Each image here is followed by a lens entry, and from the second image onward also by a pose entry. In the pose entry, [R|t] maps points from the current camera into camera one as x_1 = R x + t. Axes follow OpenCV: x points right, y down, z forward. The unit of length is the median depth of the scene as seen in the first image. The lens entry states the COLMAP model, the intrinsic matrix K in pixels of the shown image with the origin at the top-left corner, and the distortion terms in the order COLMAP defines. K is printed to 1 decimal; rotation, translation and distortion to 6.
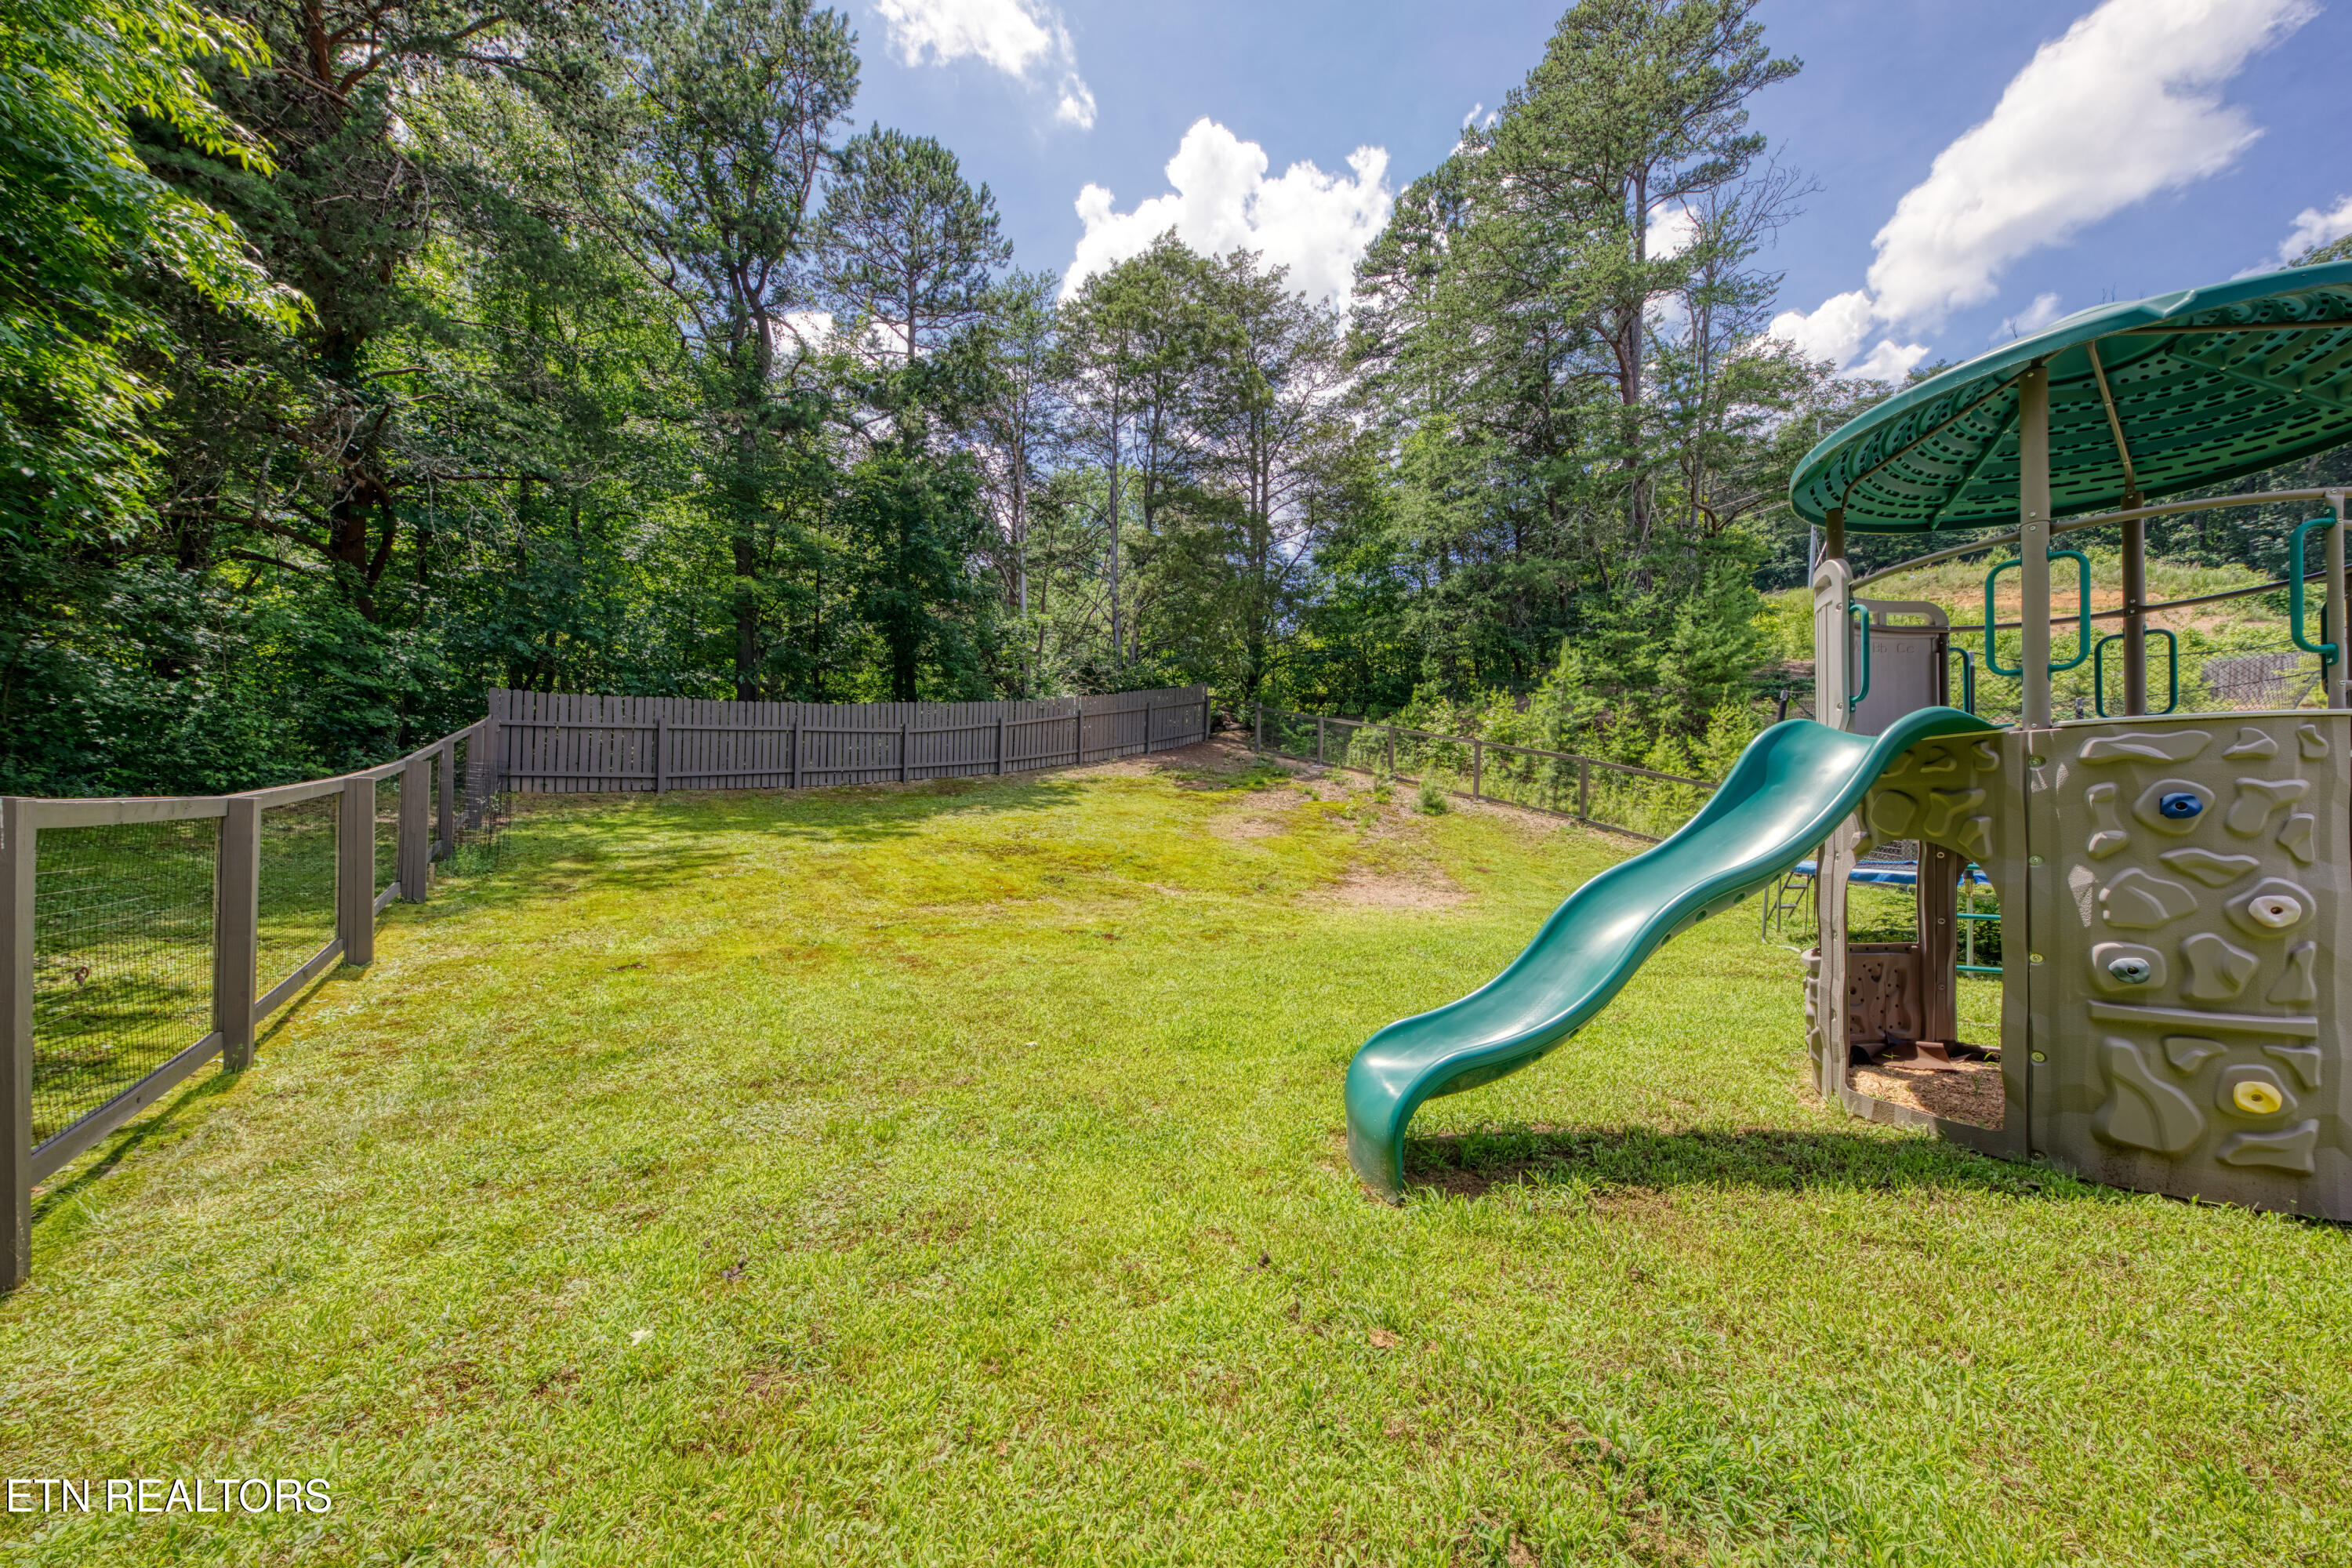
lens RADIAL K [[797.7, 0, 1188.1], [0, 797.7, 807.3], [0, 0, 1]] dist [0.000886, -0.003377]
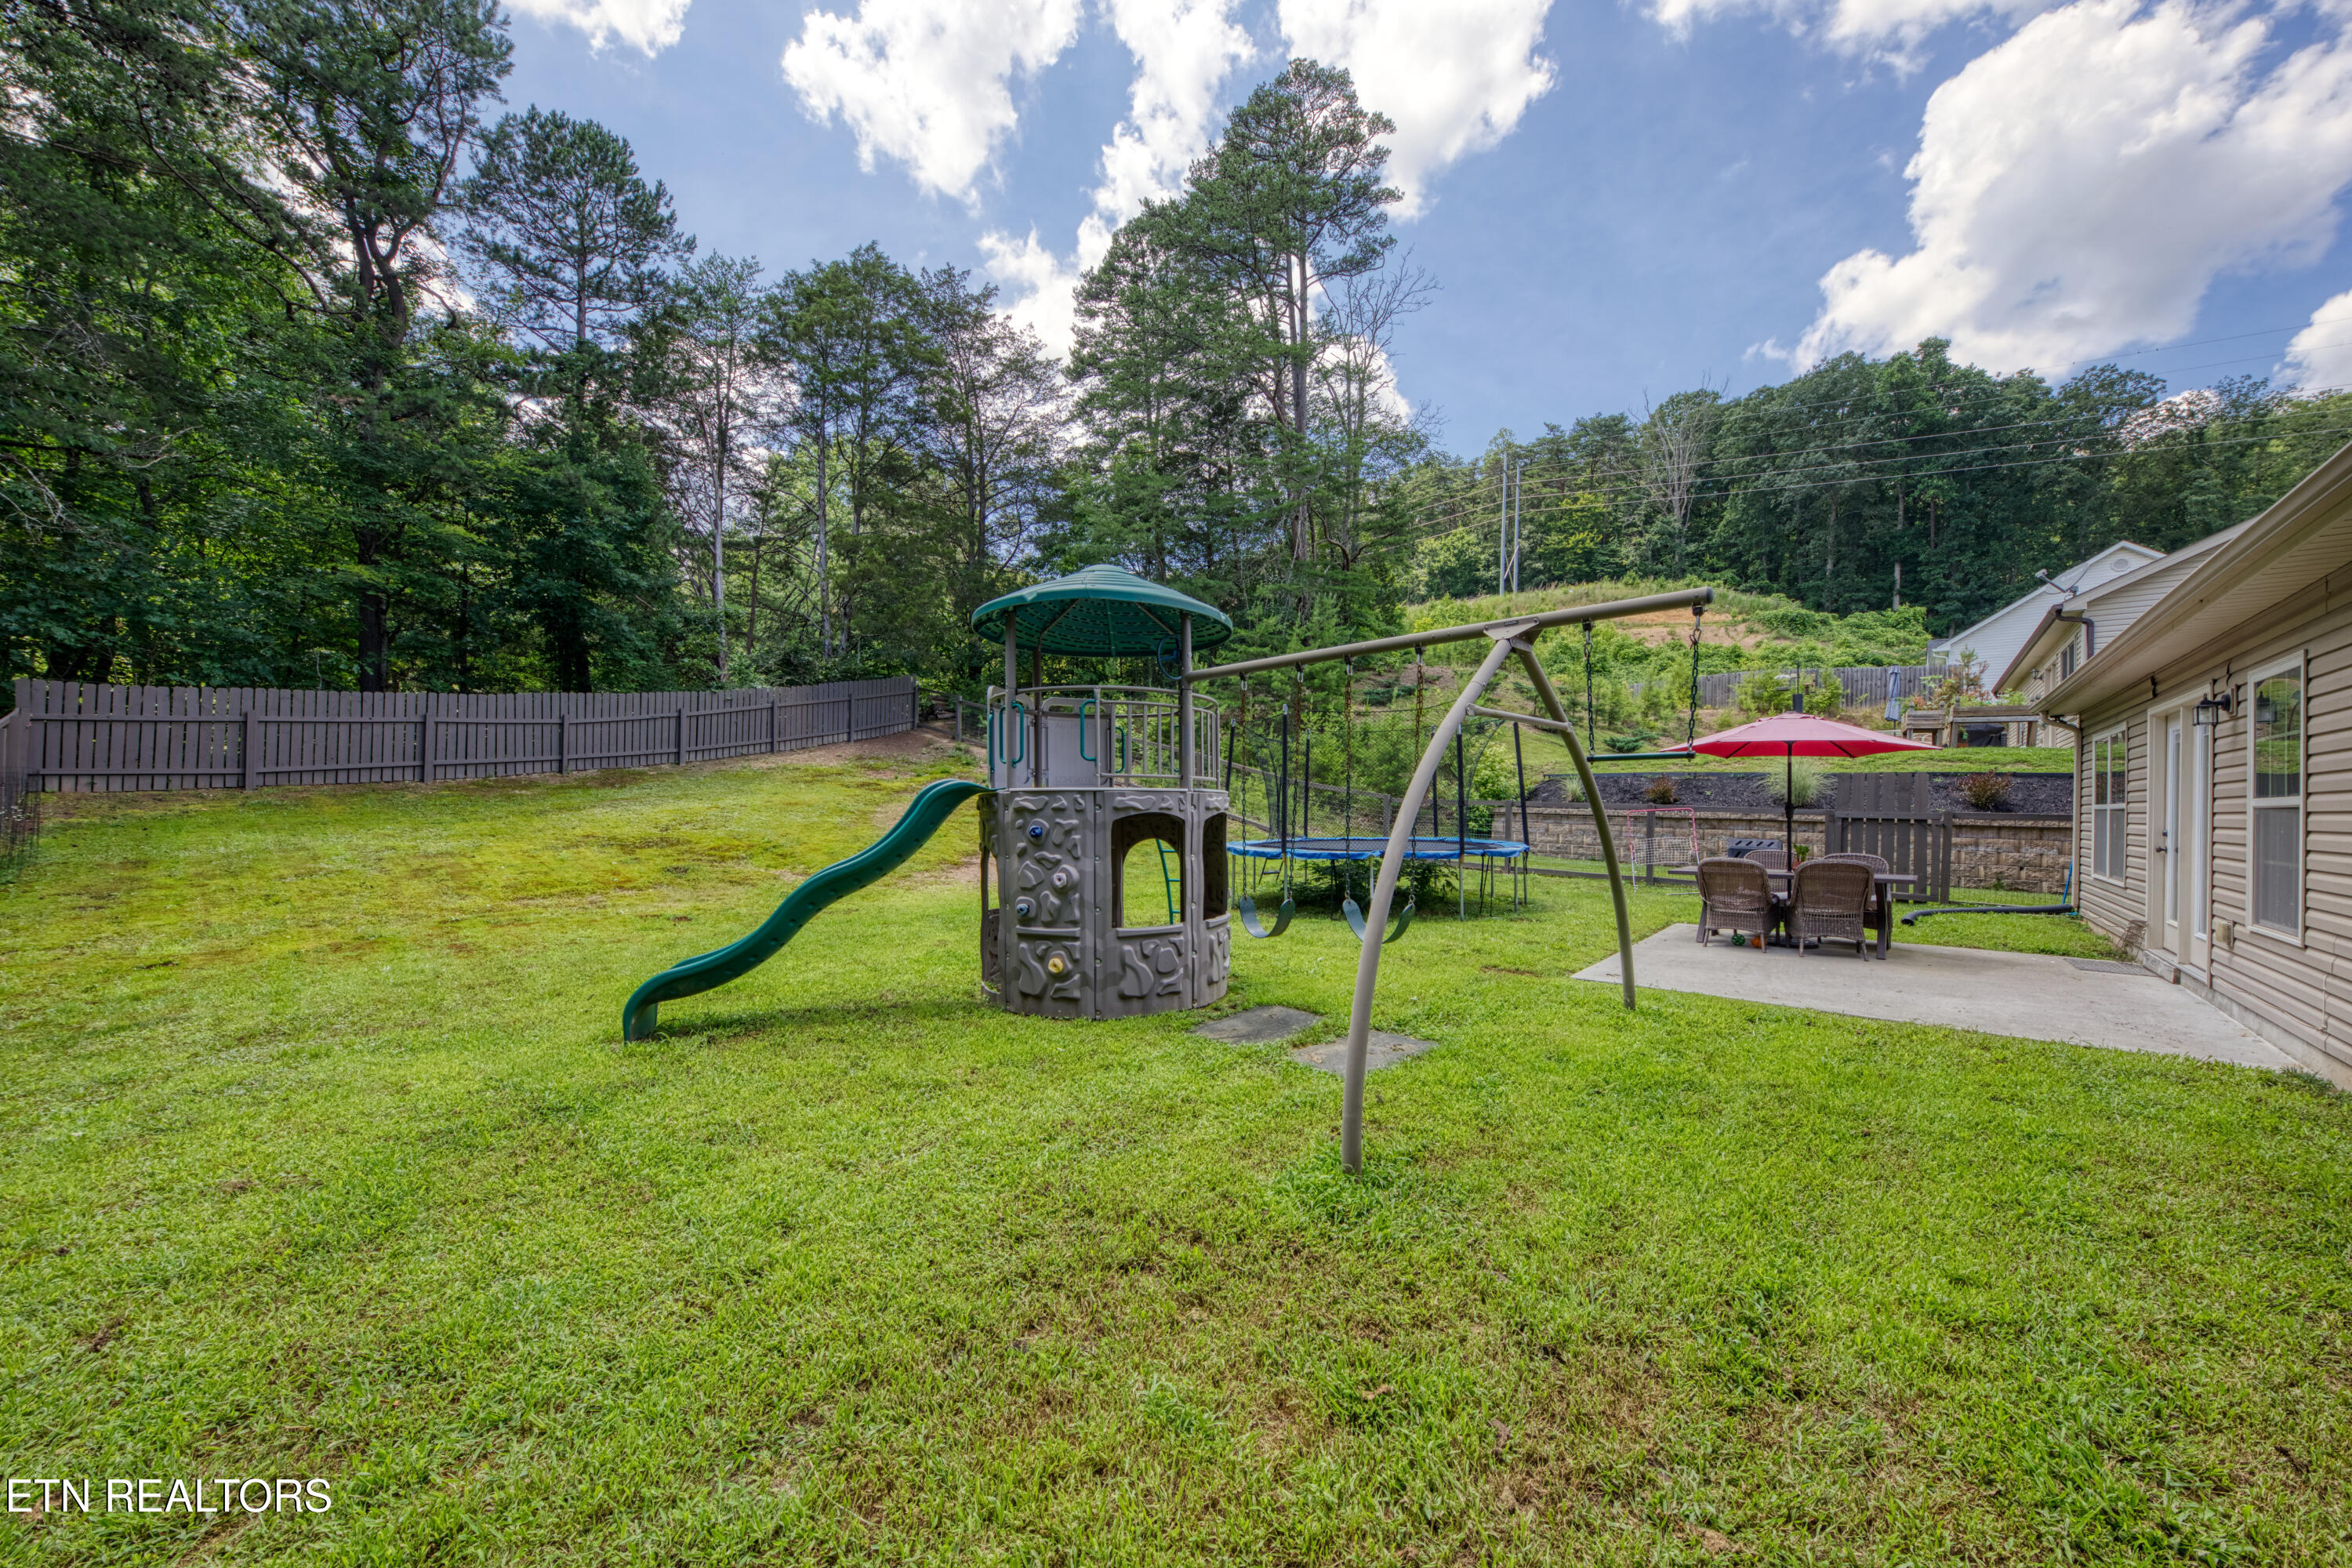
lens RADIAL K [[794.4, 0, 1177.2], [0, 794.4, 776.5], [0, 0, 1]] dist [-0.000138, -0.003892]
pose [[0.967741, -0.005211, 0.251893, 0.115609], [0.007071, 0.999954, -0.006479, -0.014159], [-0.251847, 0.008051, 0.967733, -0.124393]]
